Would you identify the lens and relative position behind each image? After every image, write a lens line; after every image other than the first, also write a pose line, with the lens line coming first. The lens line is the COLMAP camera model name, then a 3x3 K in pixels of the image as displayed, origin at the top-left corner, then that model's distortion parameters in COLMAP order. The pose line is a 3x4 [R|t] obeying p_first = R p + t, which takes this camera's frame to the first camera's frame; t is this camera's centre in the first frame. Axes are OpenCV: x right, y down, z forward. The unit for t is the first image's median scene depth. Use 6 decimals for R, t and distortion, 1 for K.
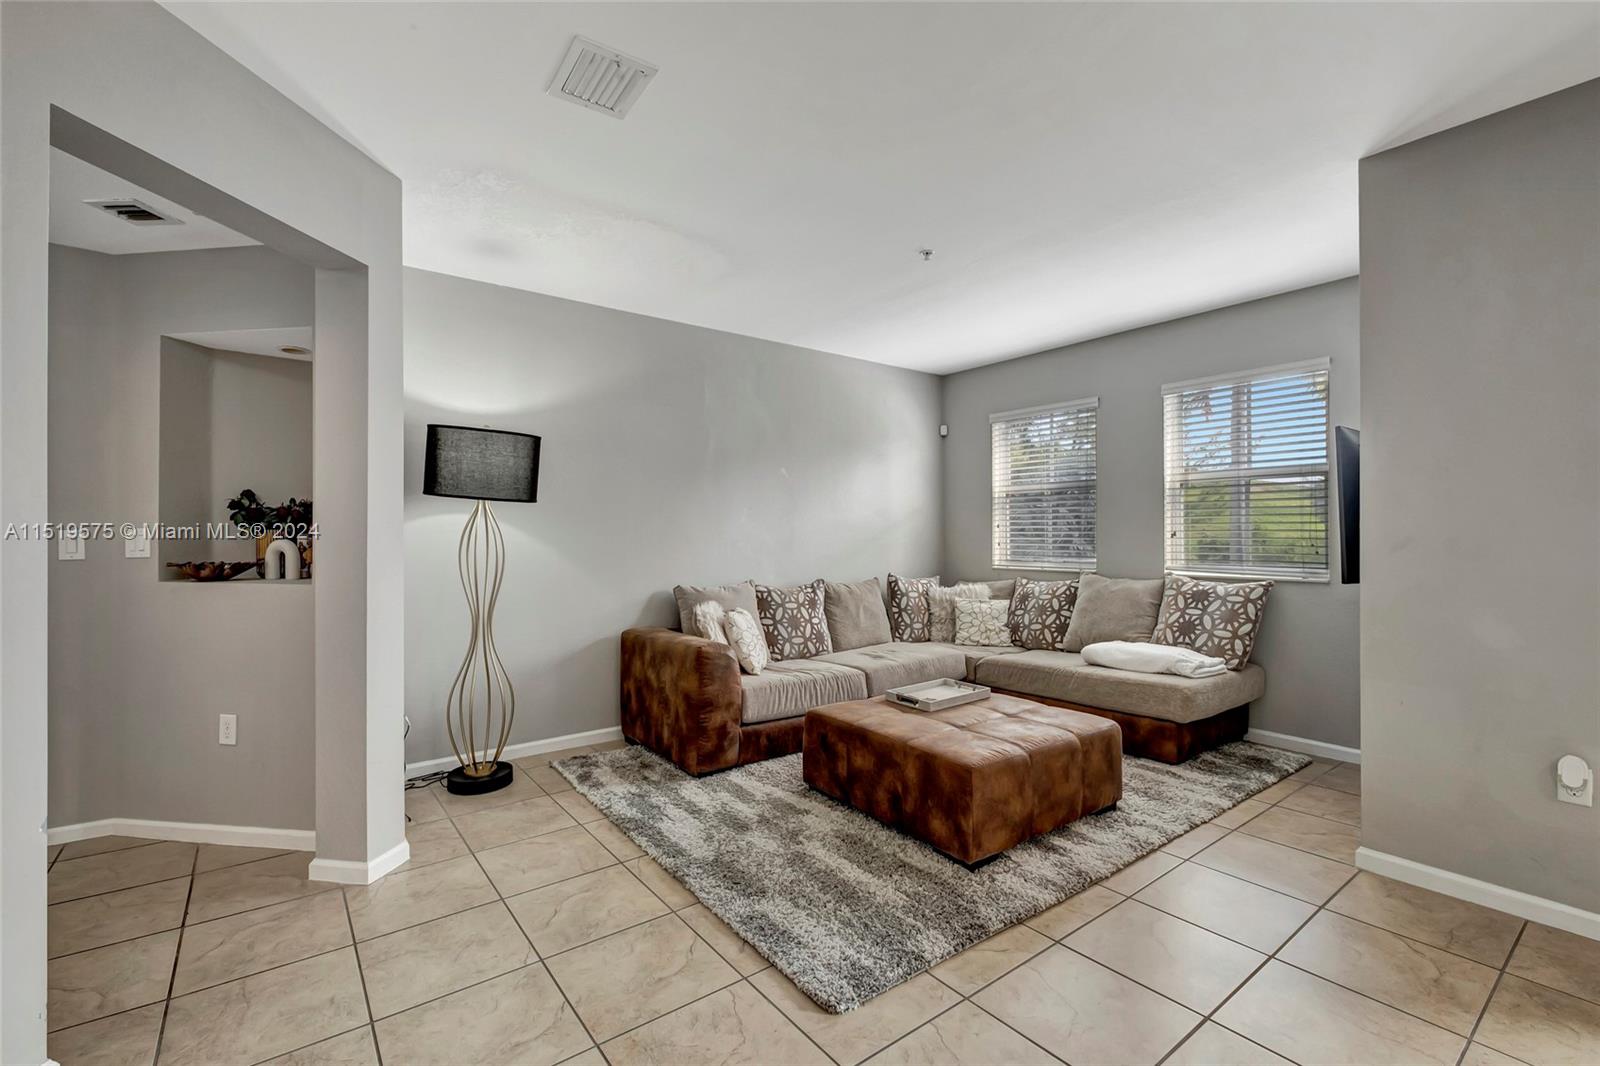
lens RADIAL K [[706.4, 0, 793.4], [0, 706.4, 535.9], [0, 0, 1]] dist [0.006933, -0.005357]
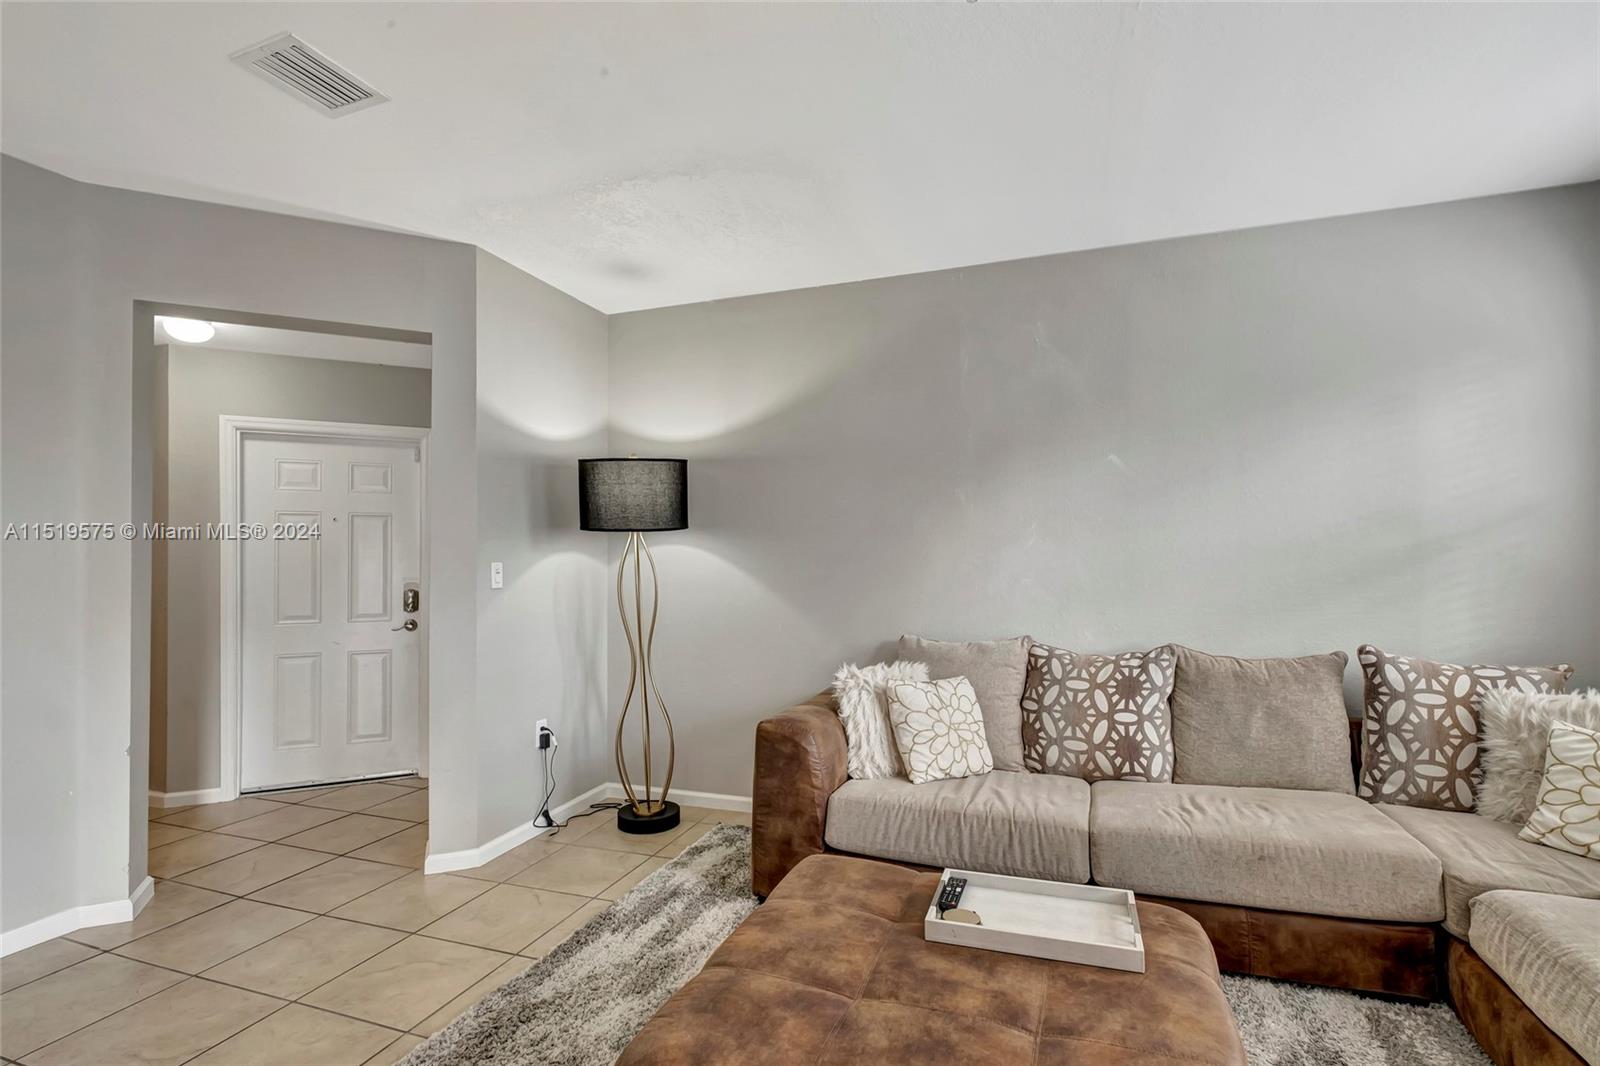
lens RADIAL K [[759.1, 0, 790.7], [0, 759.1, 556.7], [0, 0, 1]] dist [0.005618, -0.004208]
pose [[0.538100, -0.007731, -0.842846, 0.414003], [0.002298, 0.999968, -0.007706, -0.004902], [0.842878, 0.002210, 0.538100, 0.459900]]
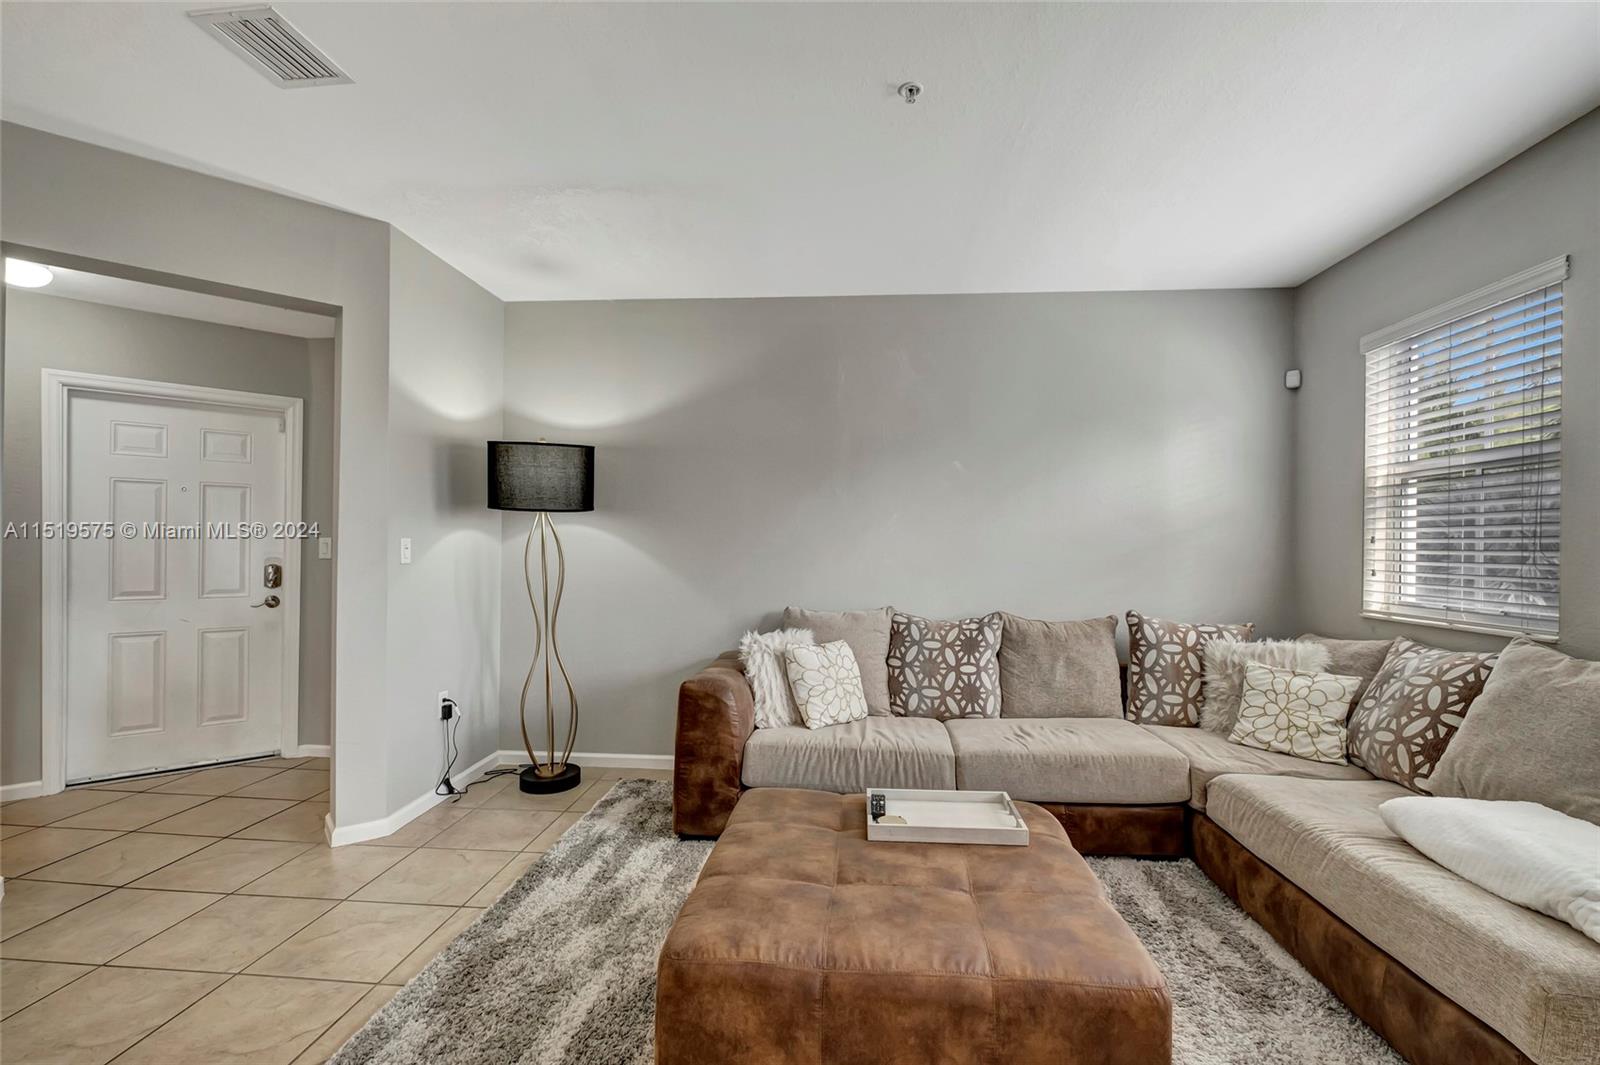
lens RADIAL K [[706.4, 0, 795.3], [0, 706.4, 547.2], [0, 0, 1]] dist [0.006933, -0.005357]
pose [[0.740916, 0.011447, -0.671500, 0.395067], [-0.014085, 0.999900, 0.001503, -0.003076], [0.671450, 0.008345, 0.741003, 0.358212]]
